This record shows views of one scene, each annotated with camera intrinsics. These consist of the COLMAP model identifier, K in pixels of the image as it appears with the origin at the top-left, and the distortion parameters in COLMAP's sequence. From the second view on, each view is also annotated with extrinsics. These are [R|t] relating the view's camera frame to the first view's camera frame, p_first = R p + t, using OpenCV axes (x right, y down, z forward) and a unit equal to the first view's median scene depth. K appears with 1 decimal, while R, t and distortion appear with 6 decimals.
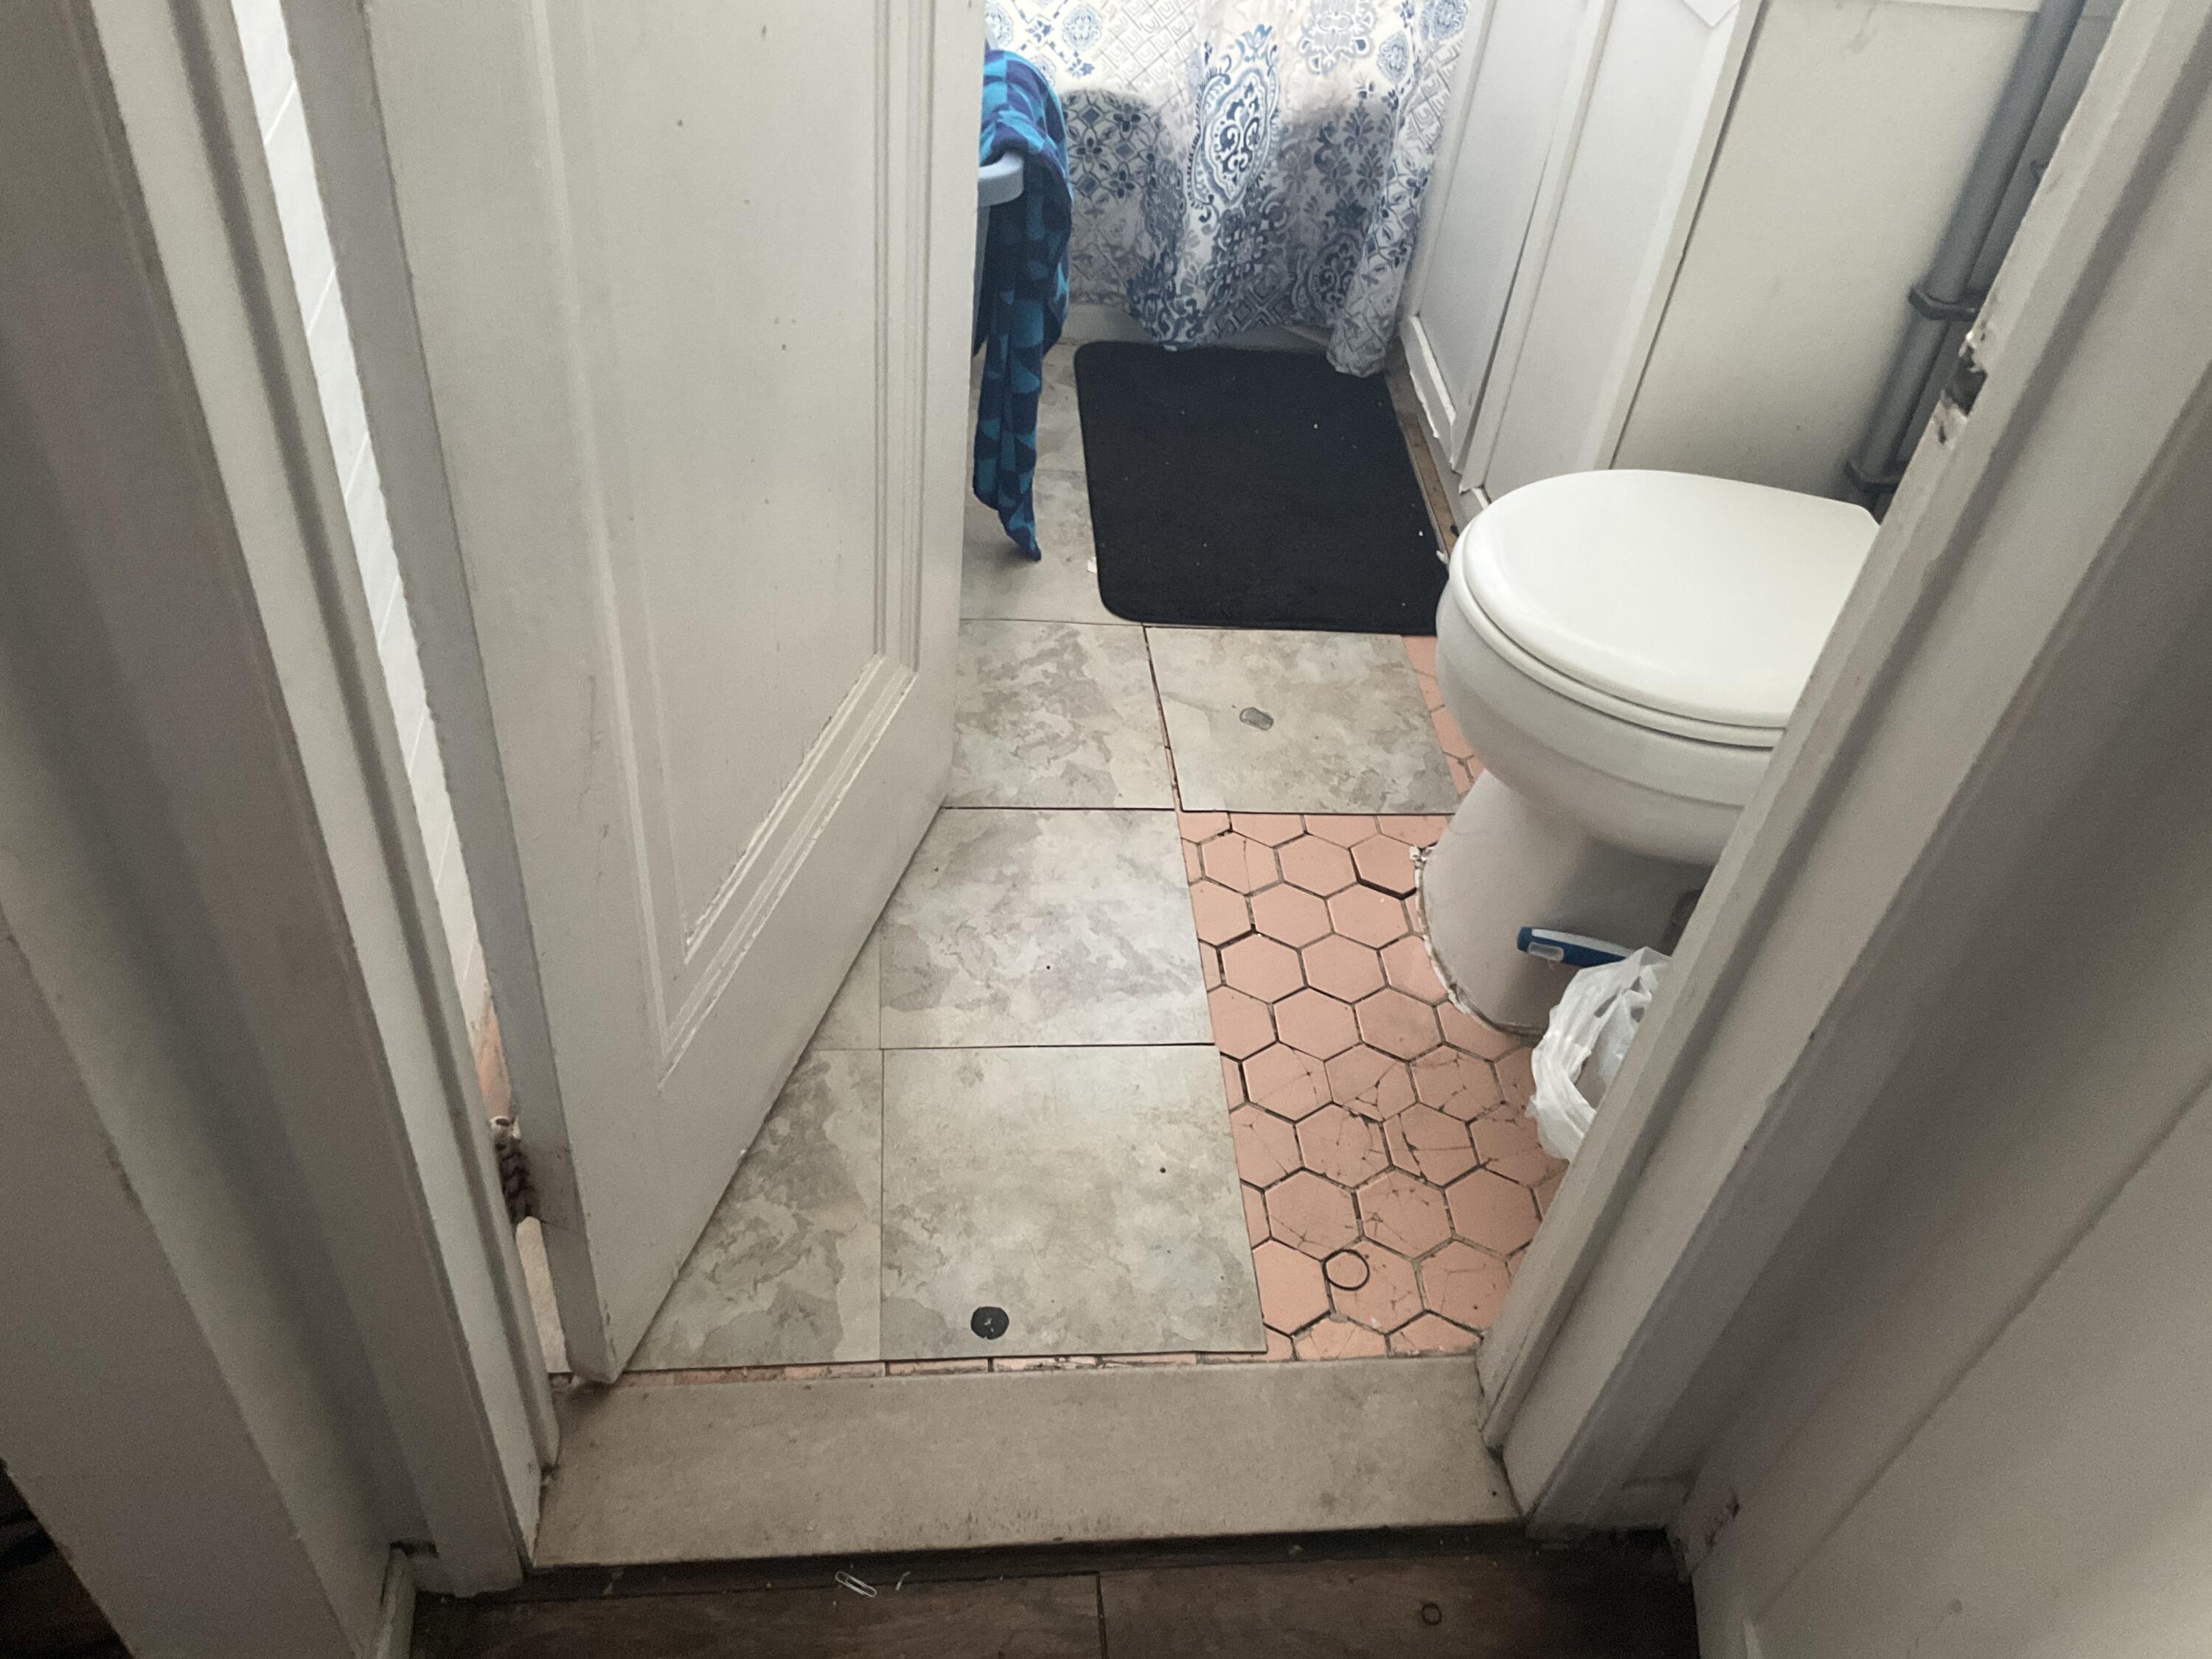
lens RADIAL K [[1844.9, 0, 1106.0], [0, 1844.9, 829.5], [0, 0, 1]] dist [0.160087, -0.380540]
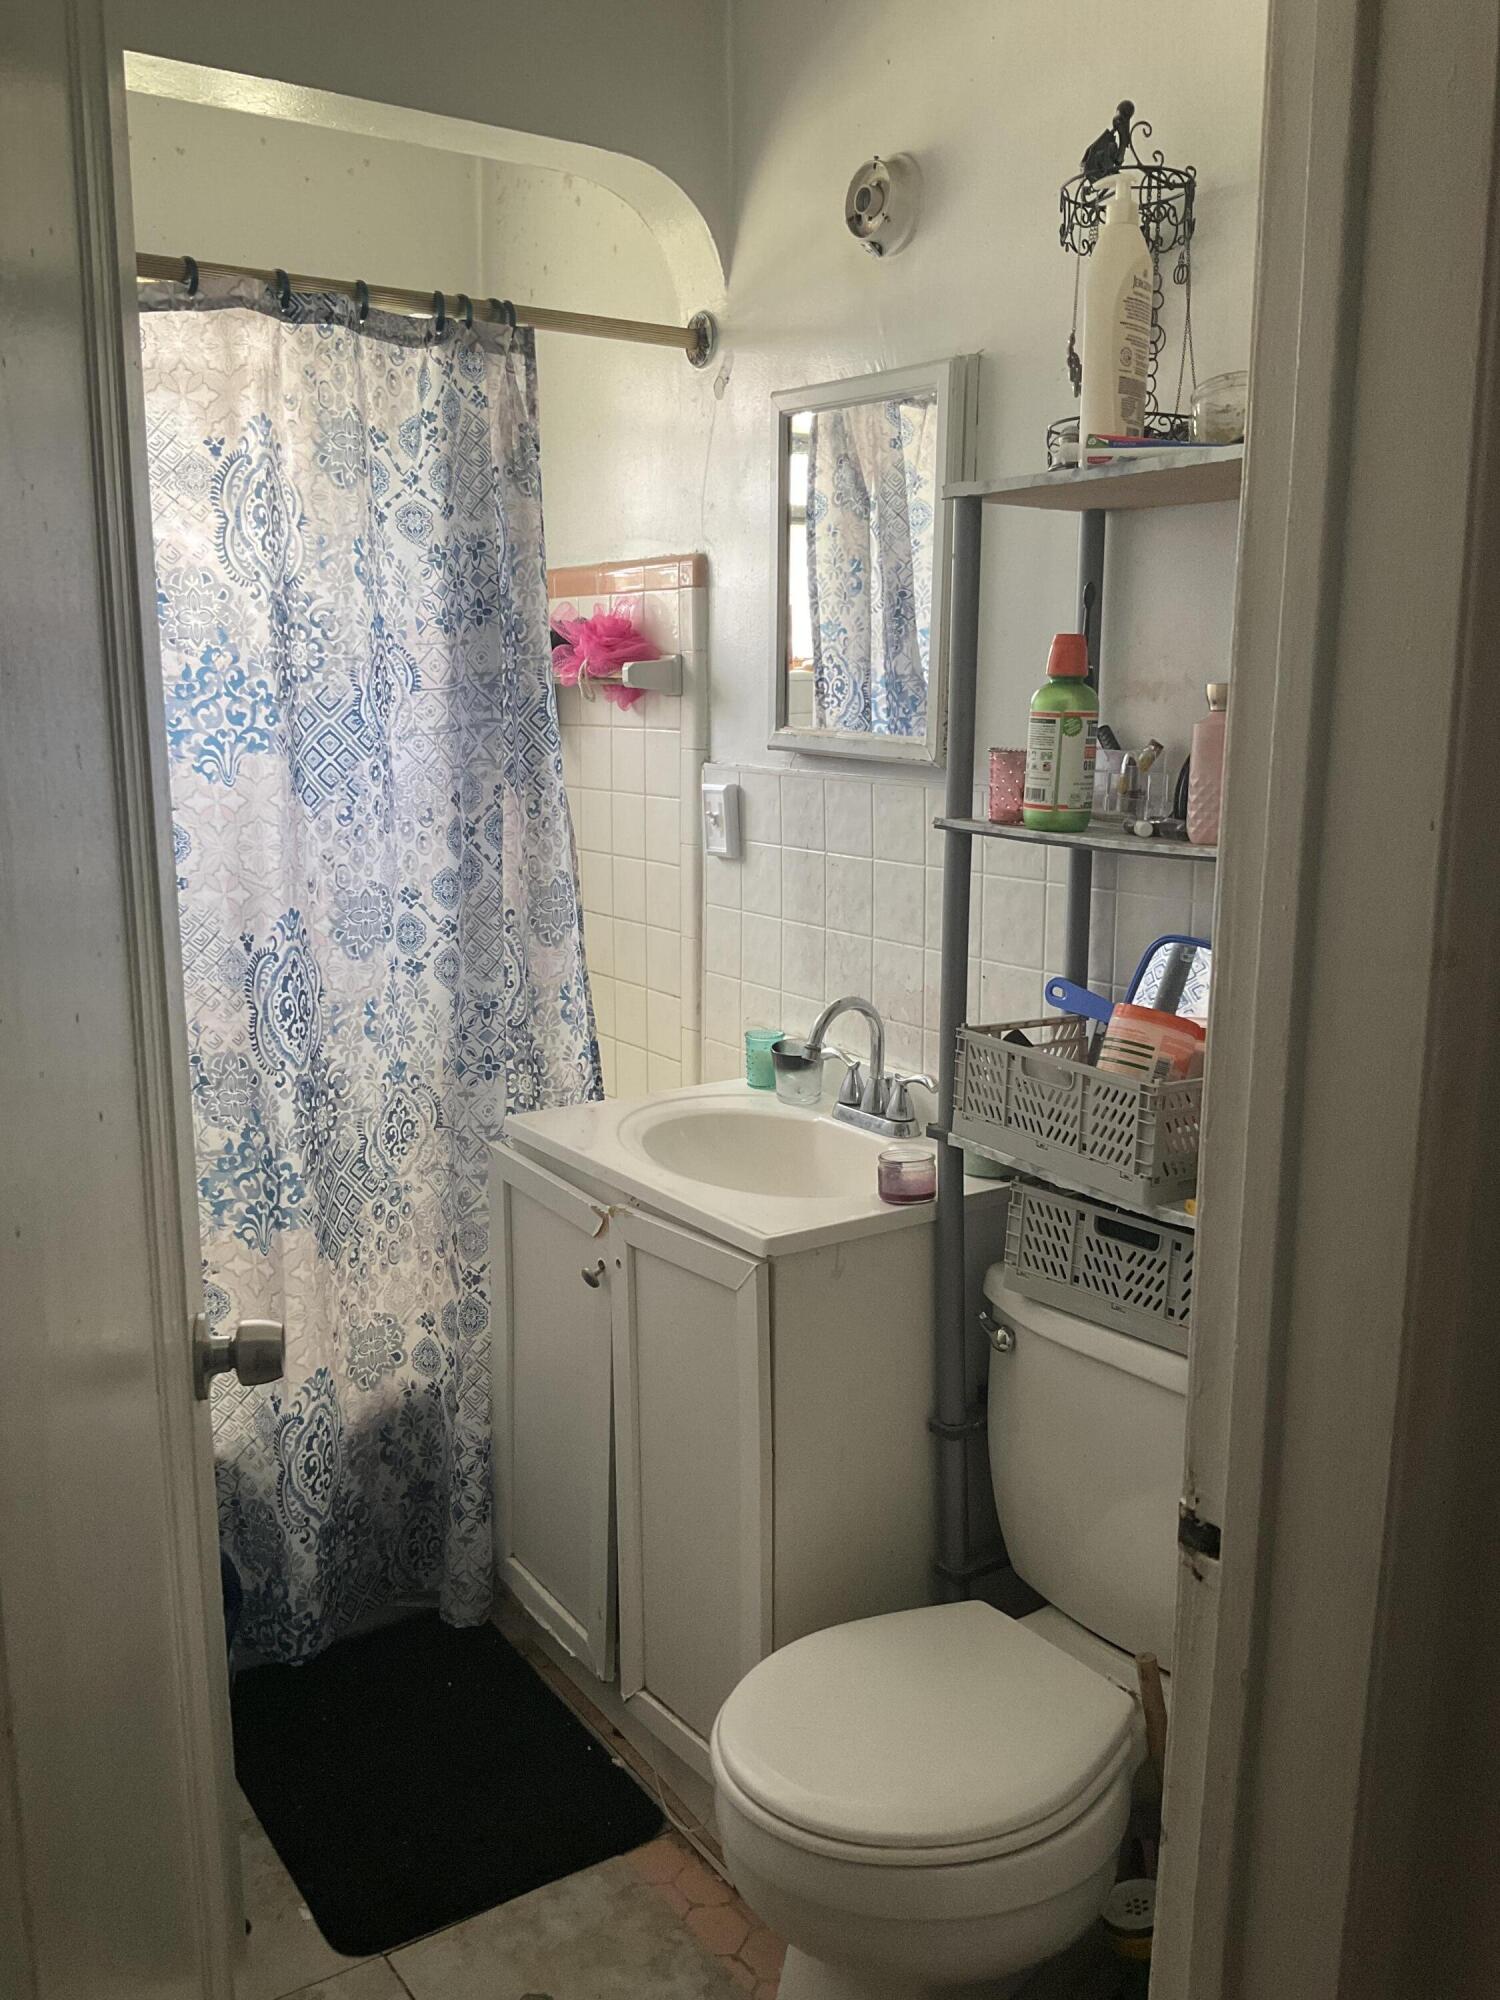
lens RADIAL K [[1668.1, 0, 750.0], [0, 1668.1, 1000.0], [0, 0, 1]] dist [0.160087, -0.380540]
pose [[0.871611, -0.188362, 0.452563, -0.110203], [0.396808, 0.813178, -0.425776, -0.057544], [-0.287814, 0.550692, 0.783519, -0.028143]]
